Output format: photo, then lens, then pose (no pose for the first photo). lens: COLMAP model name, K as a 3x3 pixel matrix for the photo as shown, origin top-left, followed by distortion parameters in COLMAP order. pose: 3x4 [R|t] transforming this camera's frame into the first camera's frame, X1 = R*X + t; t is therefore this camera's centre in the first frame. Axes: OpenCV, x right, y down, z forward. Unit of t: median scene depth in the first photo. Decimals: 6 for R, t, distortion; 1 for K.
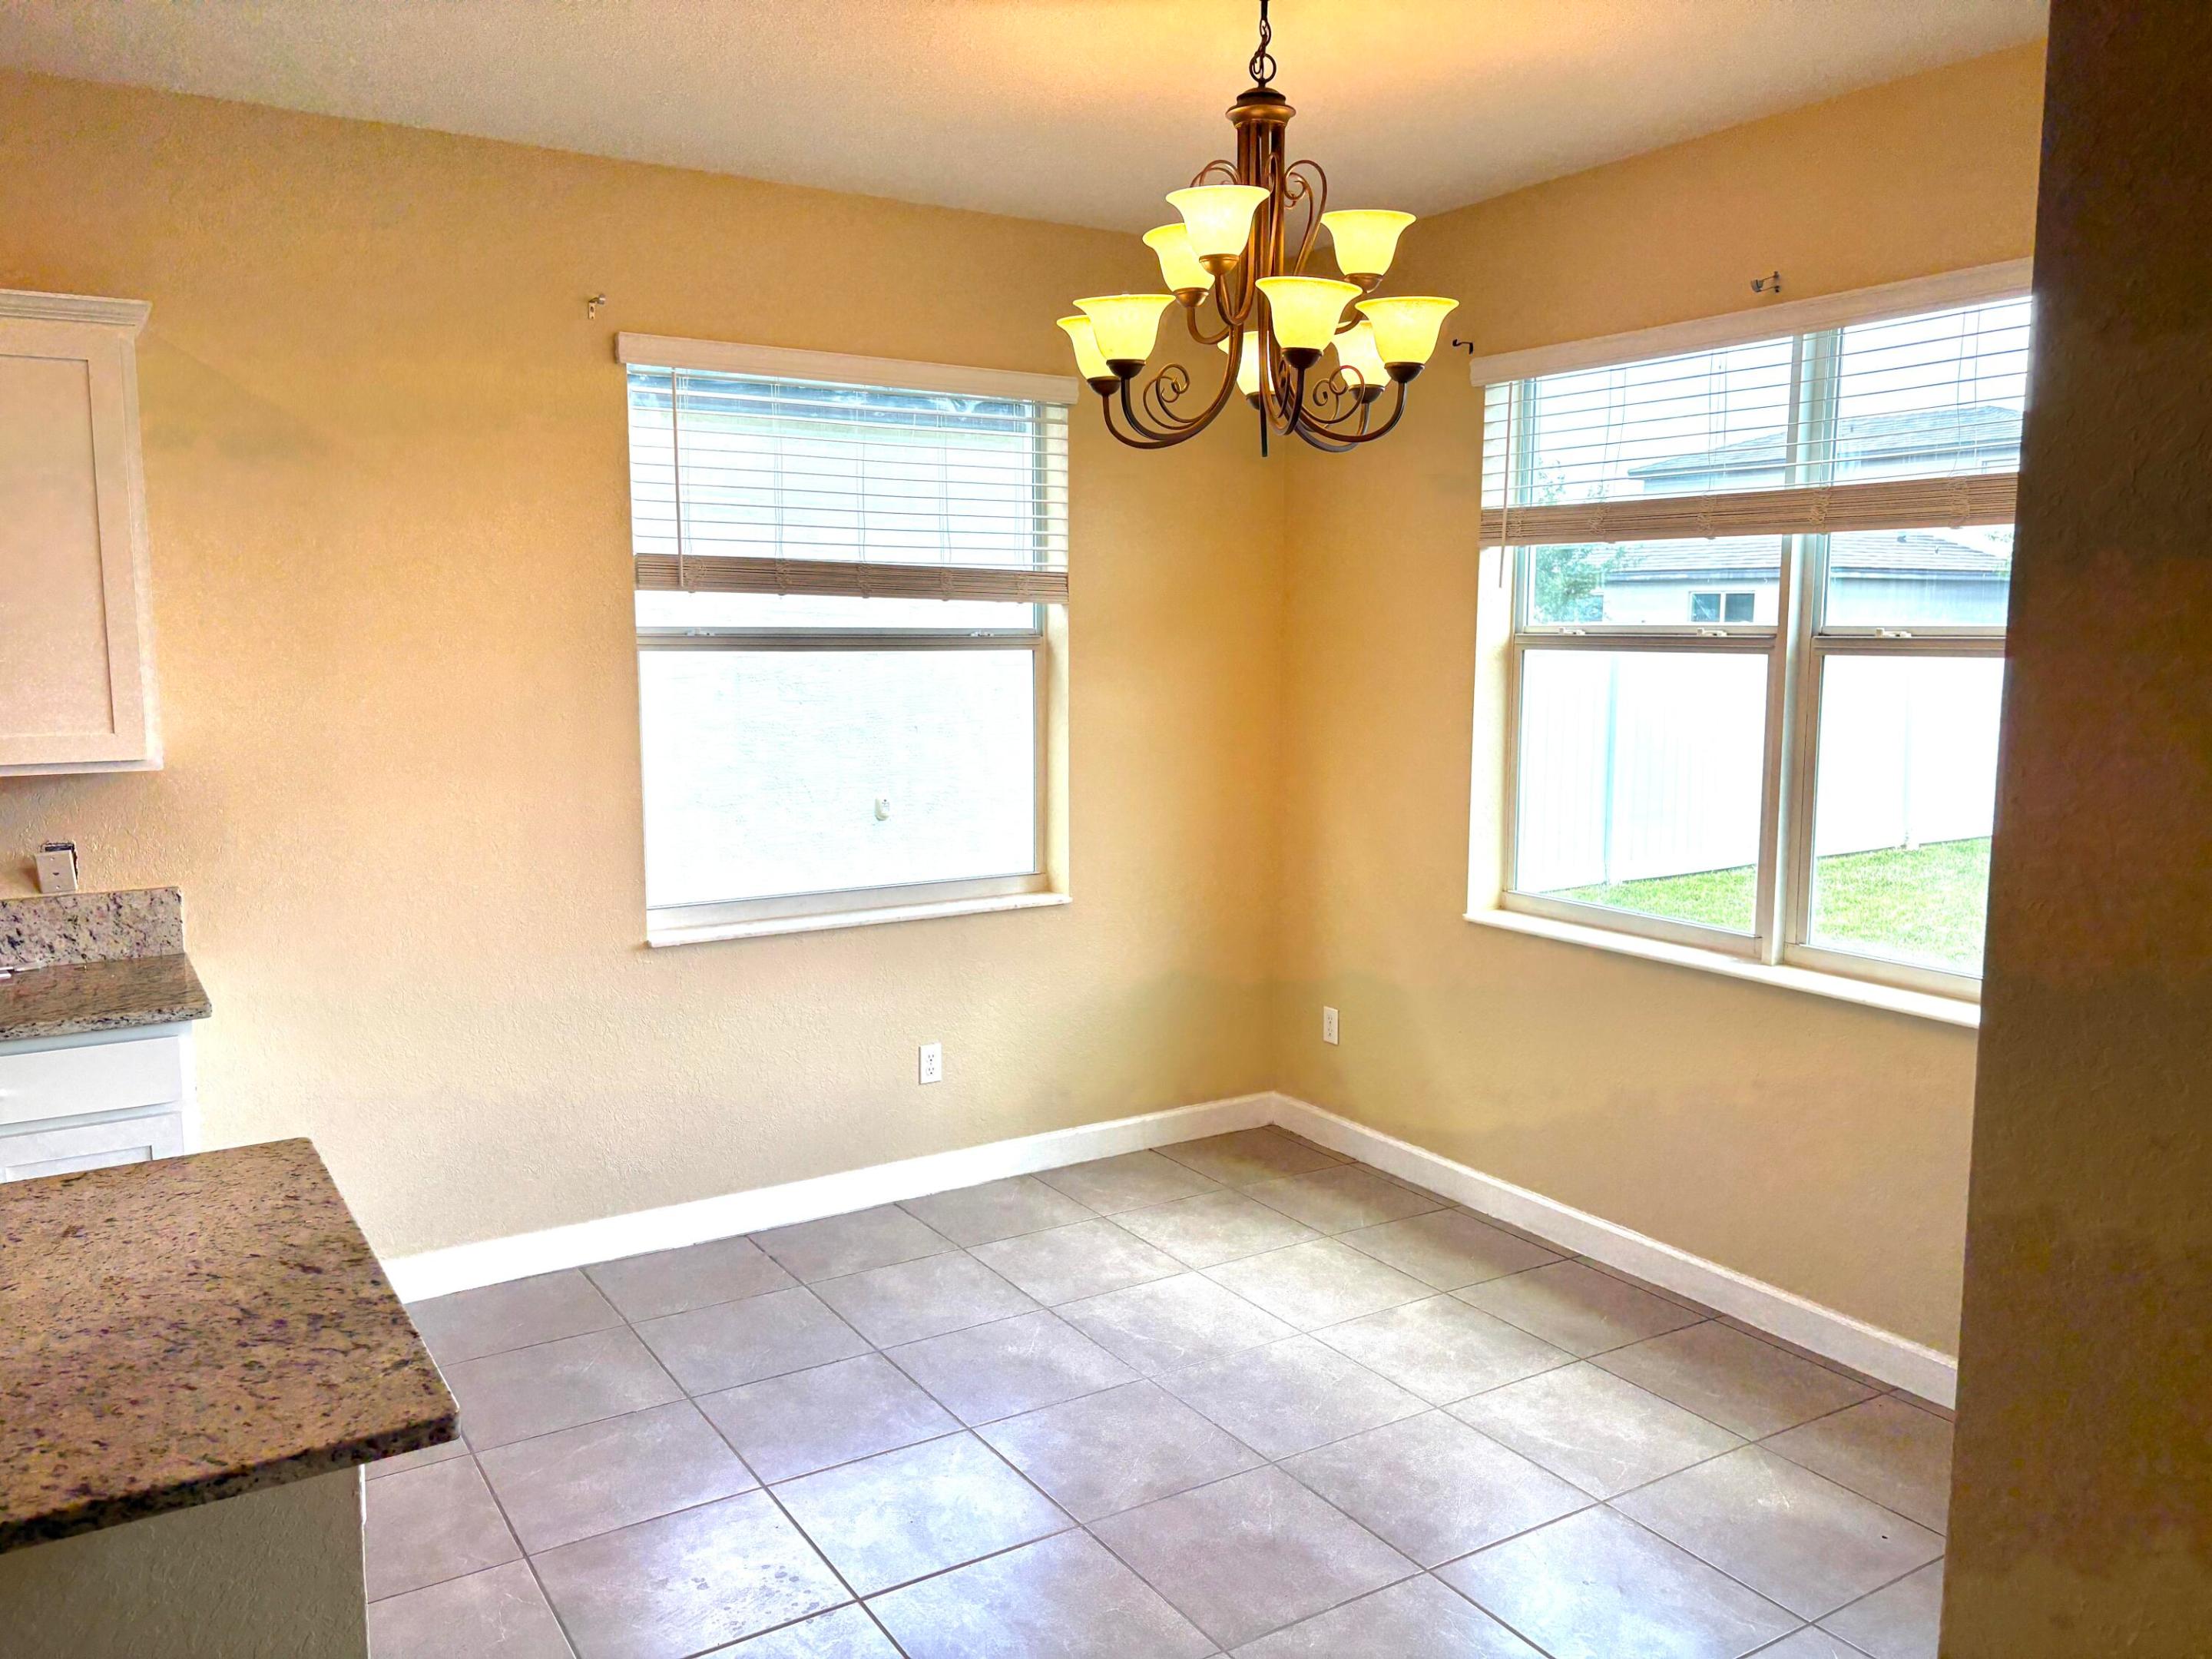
lens RADIAL K [[1670.7, 0, 1106.0], [0, 1670.7, 829.5], [0, 0, 1]] dist [0.051811, -0.065691]
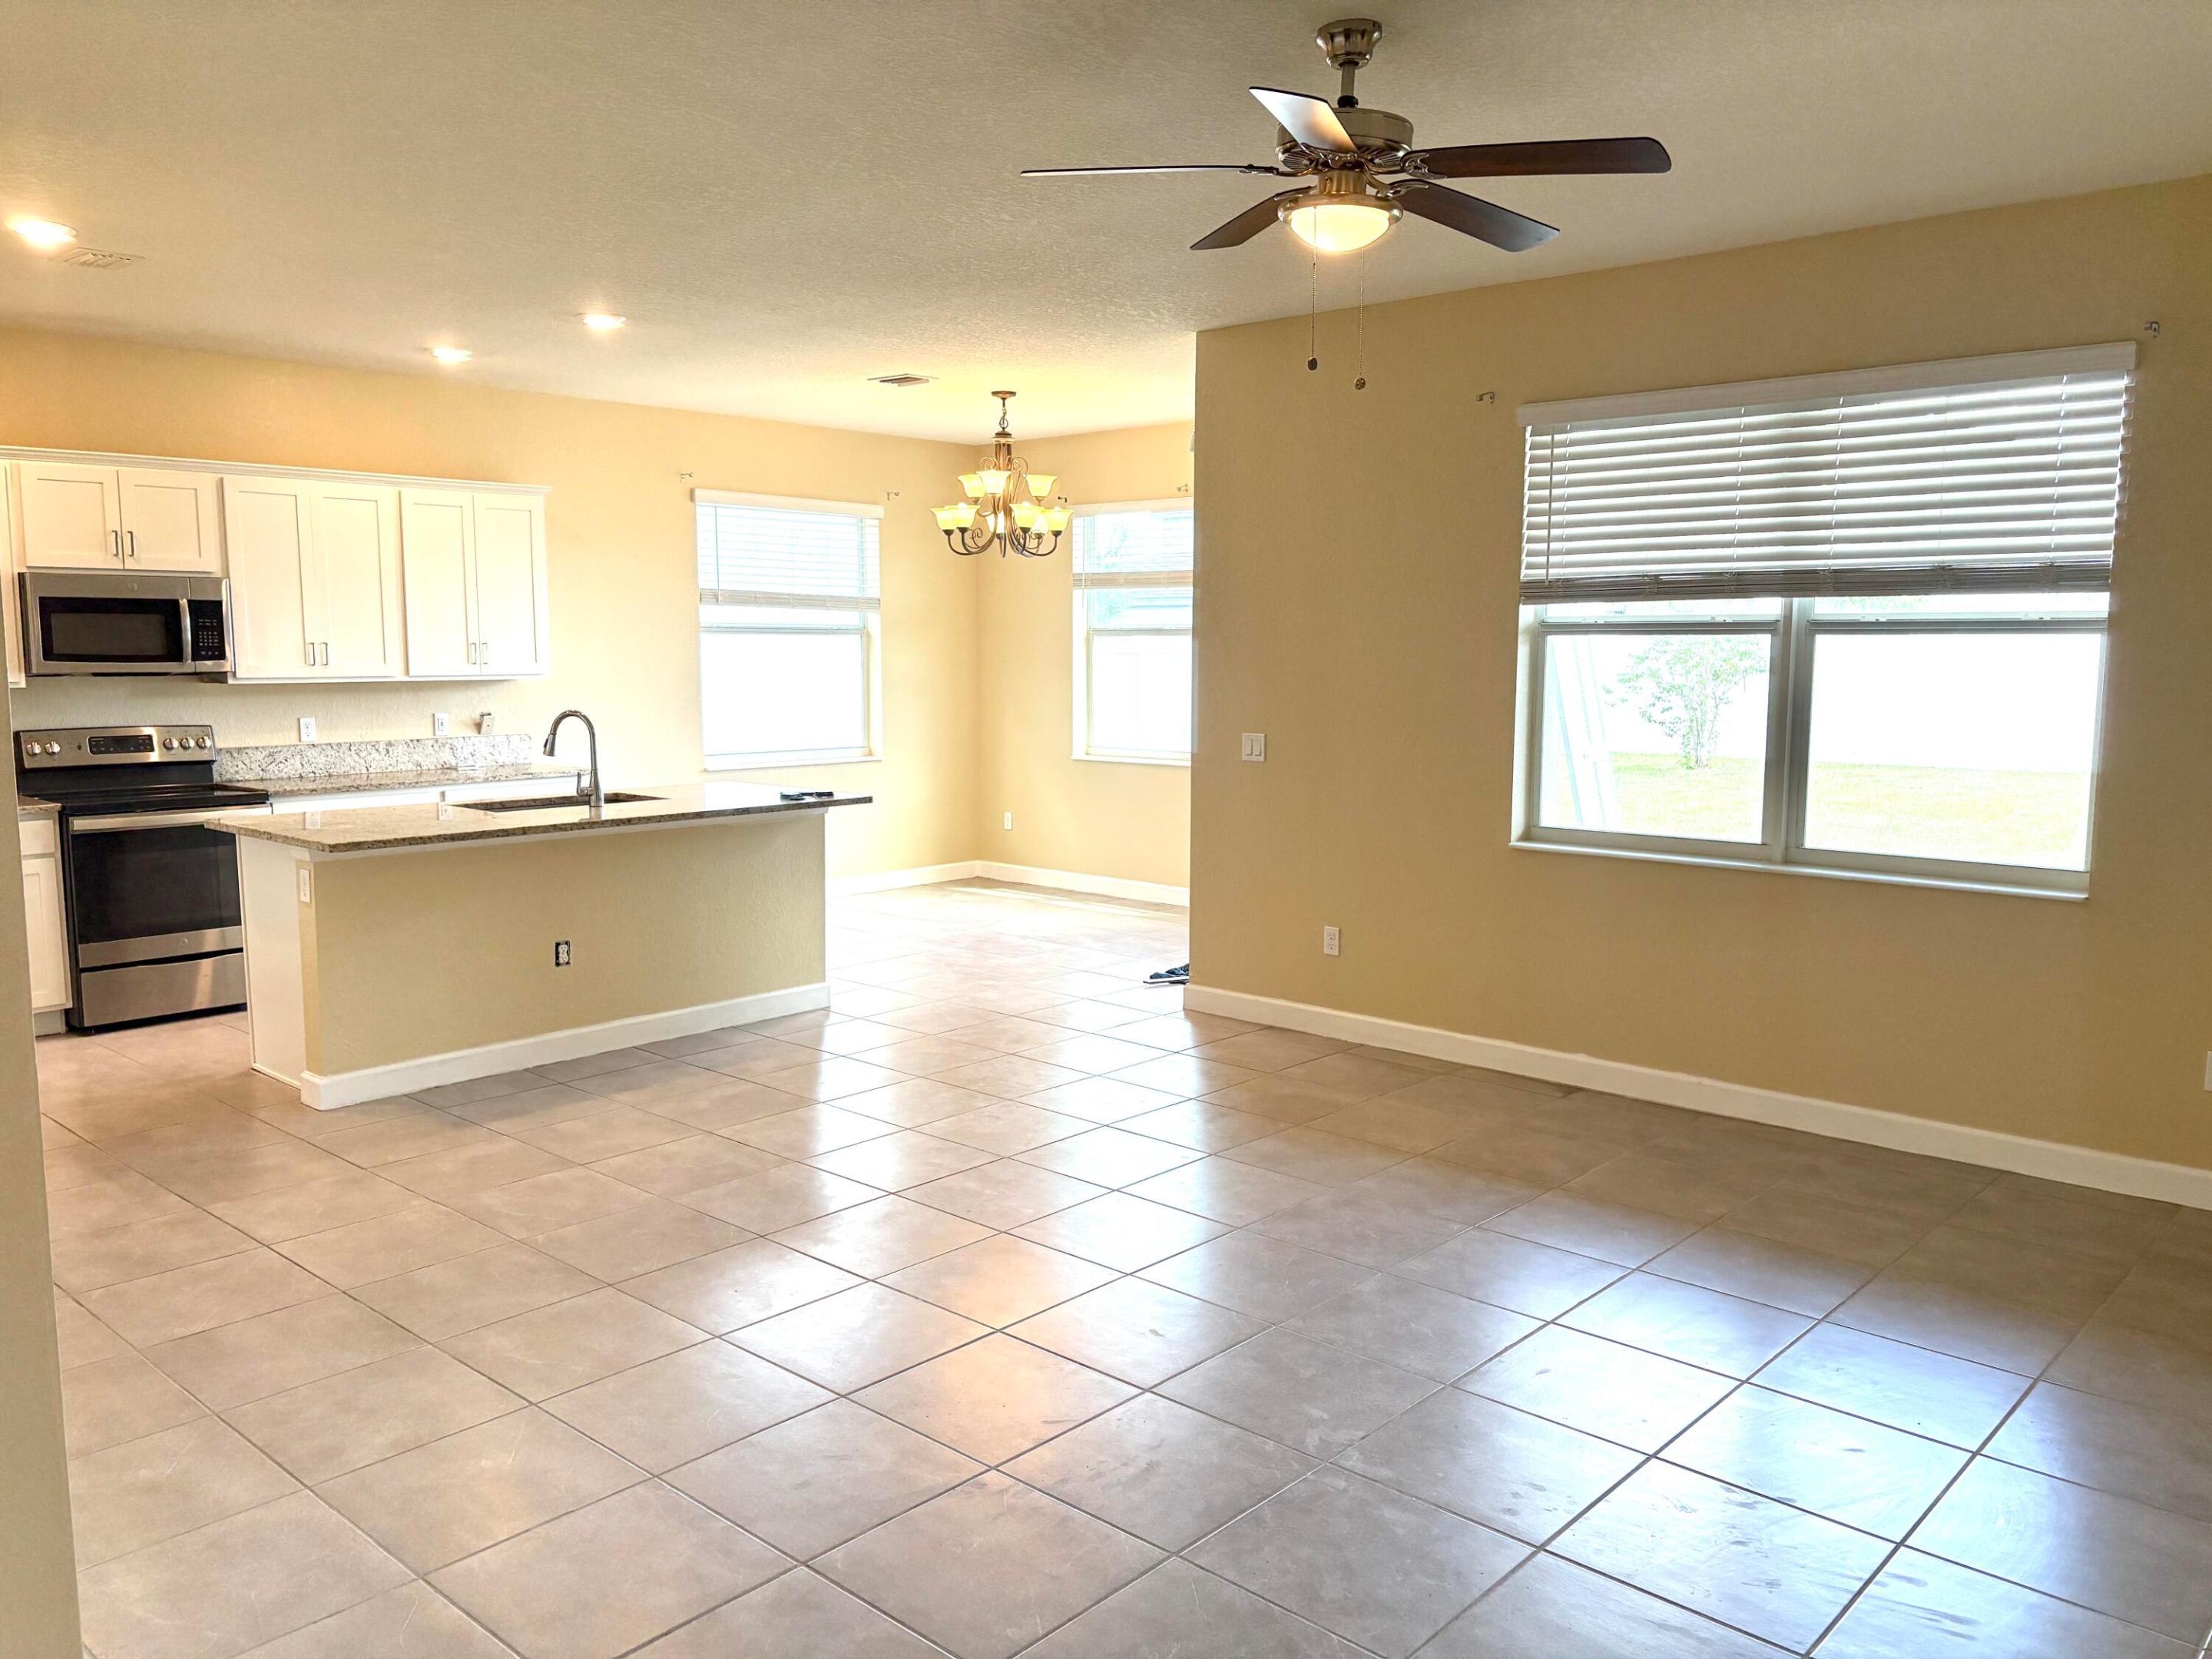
lens RADIAL K [[1652.6, 0, 1106.0], [0, 1652.6, 829.5], [0, 0, 1]] dist [0.068997, -0.075238]
pose [[0.965352, -0.028940, 0.259340, -0.336954], [0.031155, 0.999505, -0.004432, 0.173457], [-0.259083, 0.012358, 0.965776, -1.208063]]
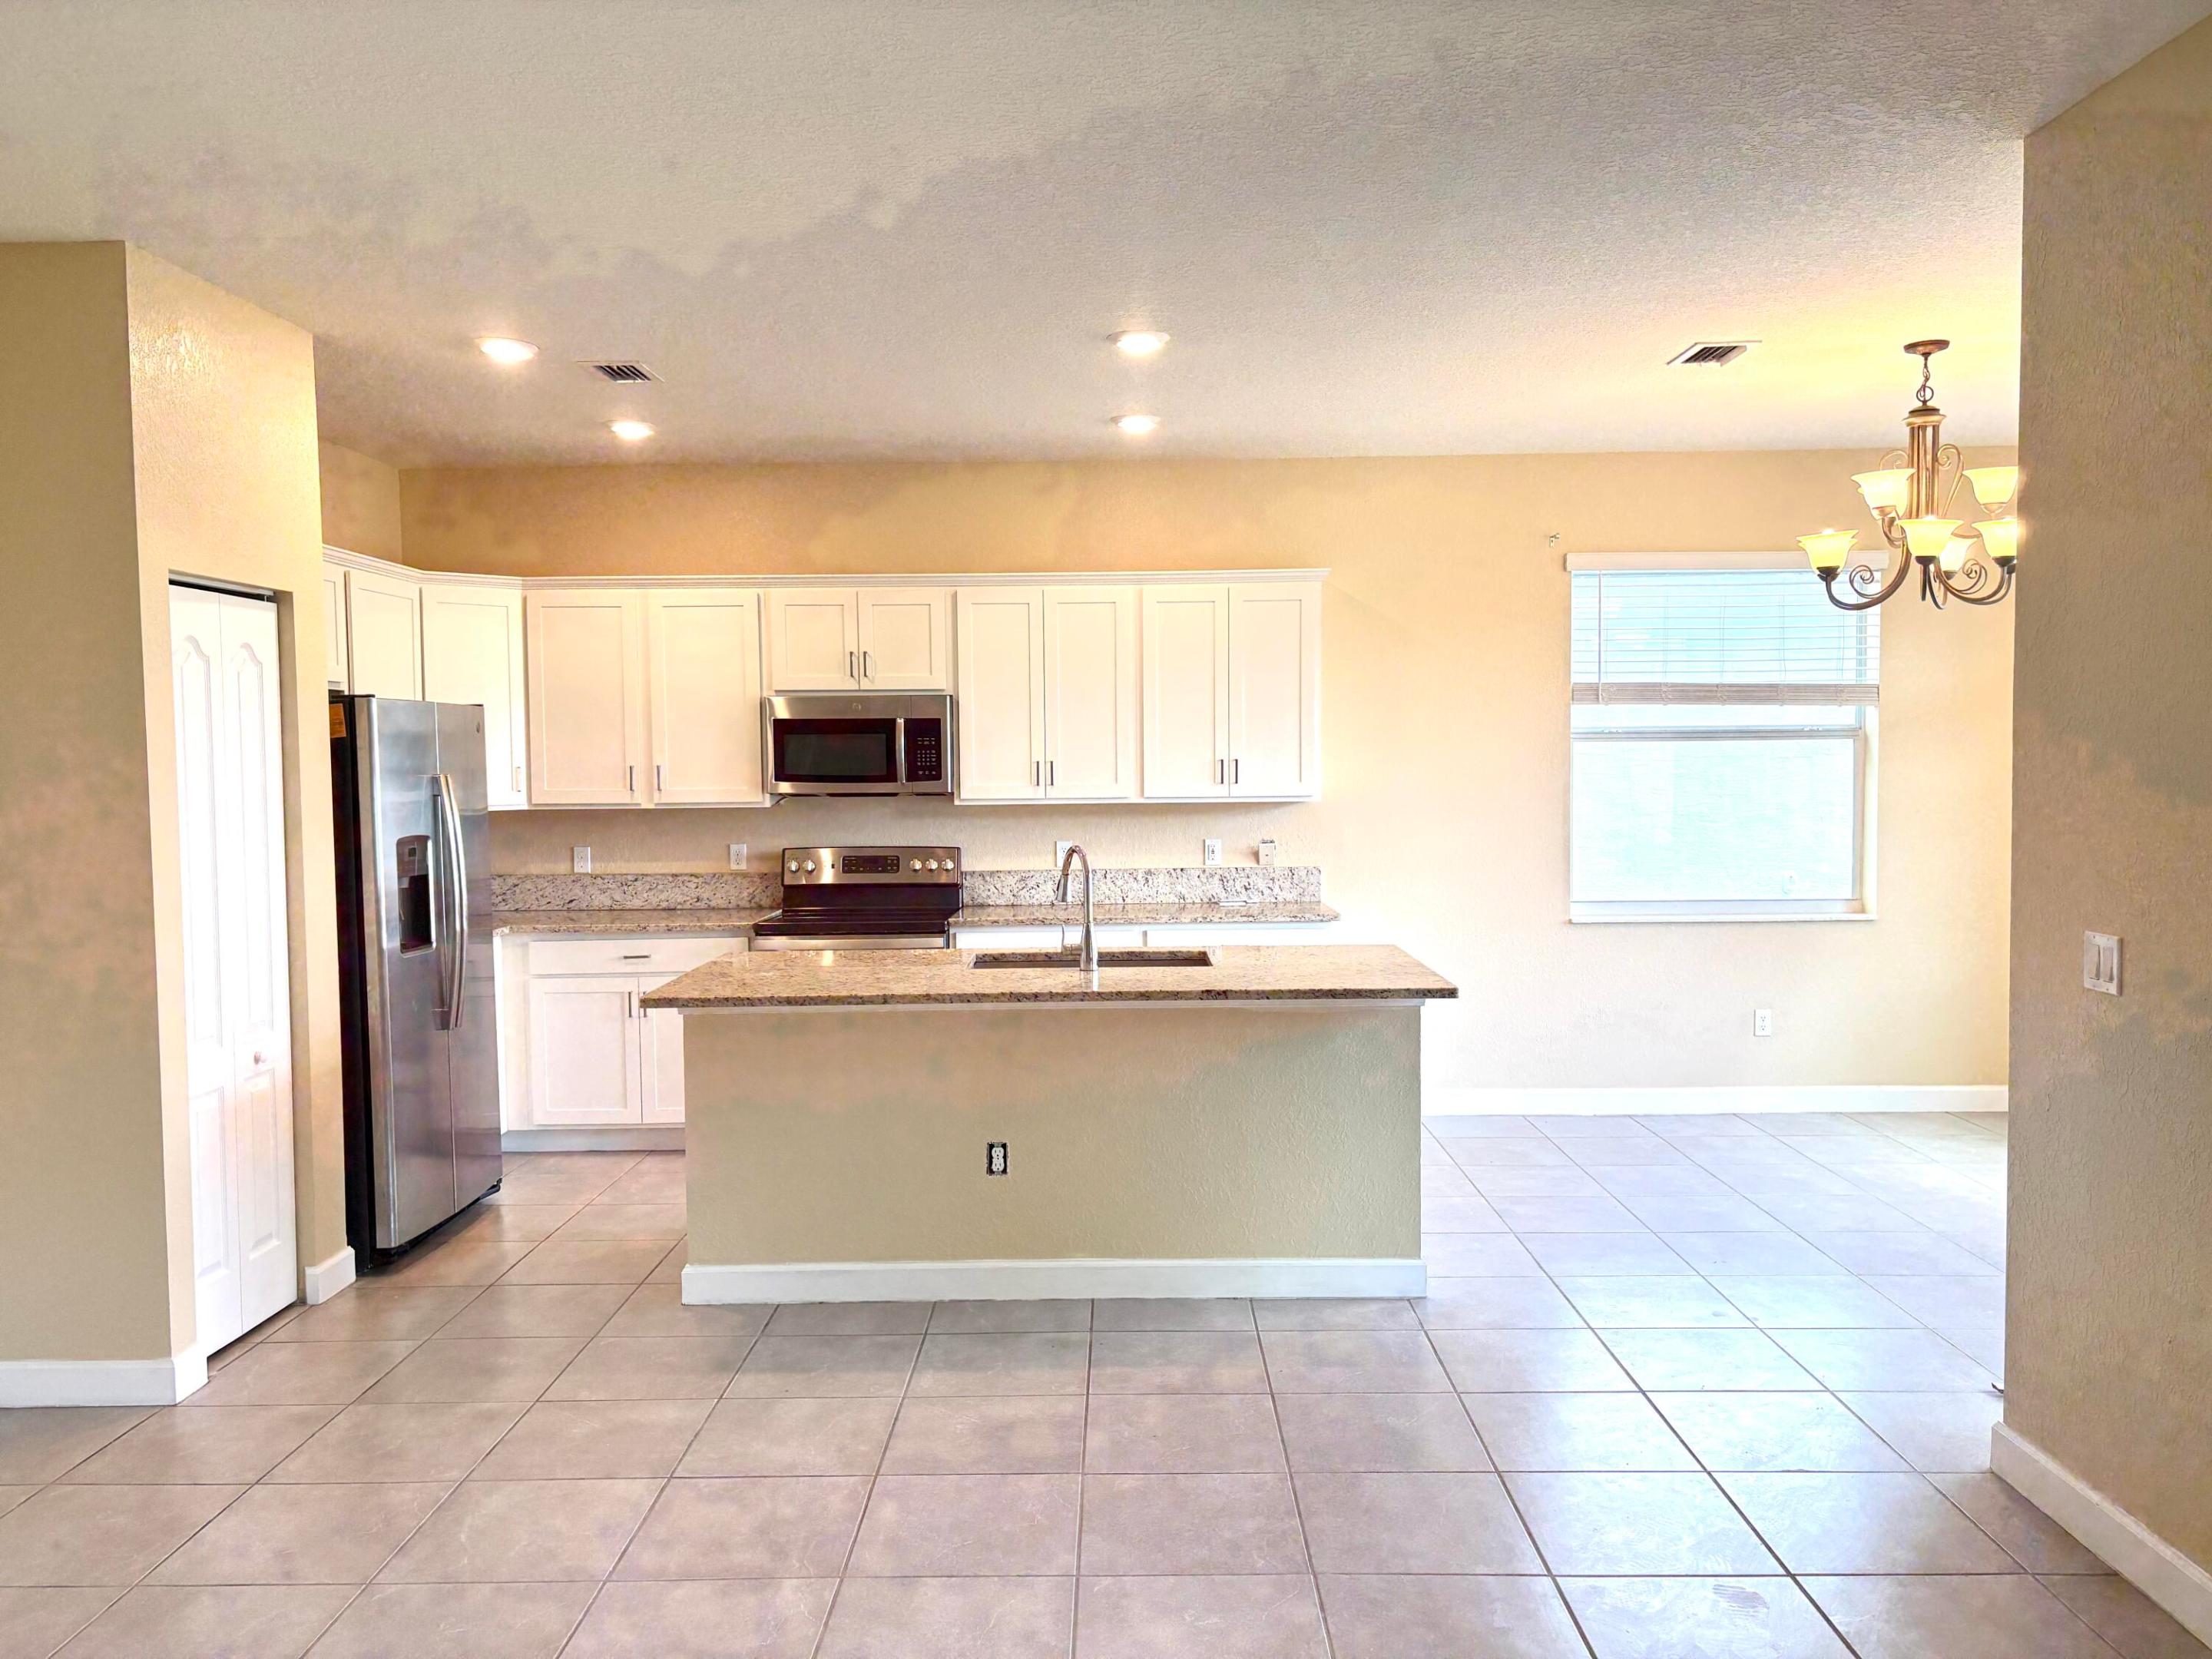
lens RADIAL K [[1652.6, 0, 1106.0], [0, 1652.6, 829.5], [0, 0, 1]] dist [0.068997, -0.075238]
pose [[0.838732, 0.013628, -0.544373, 0.230800], [-0.055295, 0.996651, -0.060245, 0.104234], [0.541729, 0.080630, 0.836677, -0.610850]]
